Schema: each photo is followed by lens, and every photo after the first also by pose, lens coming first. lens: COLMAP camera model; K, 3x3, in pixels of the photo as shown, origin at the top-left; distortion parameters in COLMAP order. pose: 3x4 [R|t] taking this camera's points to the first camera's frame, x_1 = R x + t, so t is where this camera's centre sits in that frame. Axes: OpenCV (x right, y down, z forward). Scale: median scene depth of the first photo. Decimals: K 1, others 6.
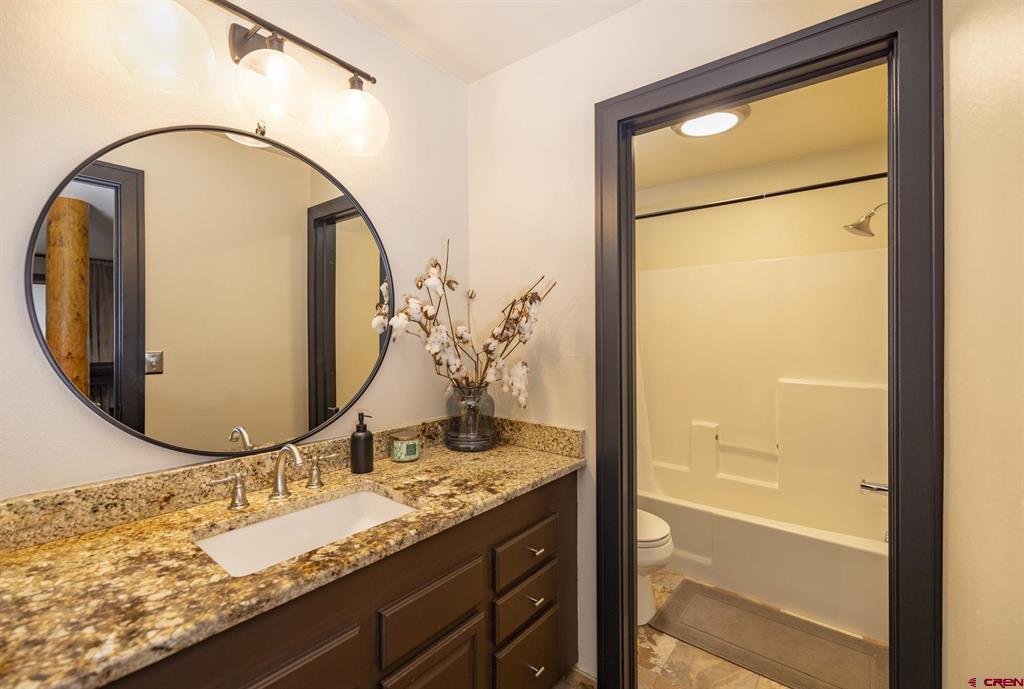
lens RADIAL K [[441.3, 0, 513.0], [0, 441.3, 340.8], [0, 0, 1]] dist [-0.001421, -0.000034]
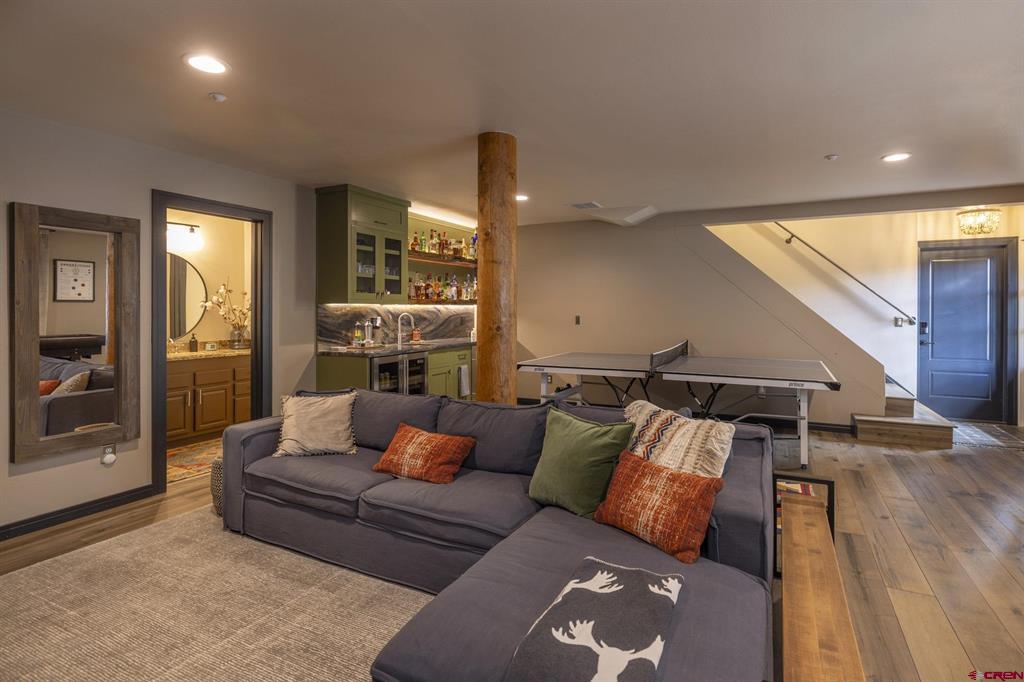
lens RADIAL K [[501.6, 0, 544.6], [0, 501.6, 301.6], [0, 0, 1]] dist [0.005398, 0.000312]
pose [[0.967011, 0.000094, 0.254736, 1.053933], [0.003304, 0.999911, -0.012912, -0.010364], [-0.254714, 0.013328, 0.966925, -2.814134]]
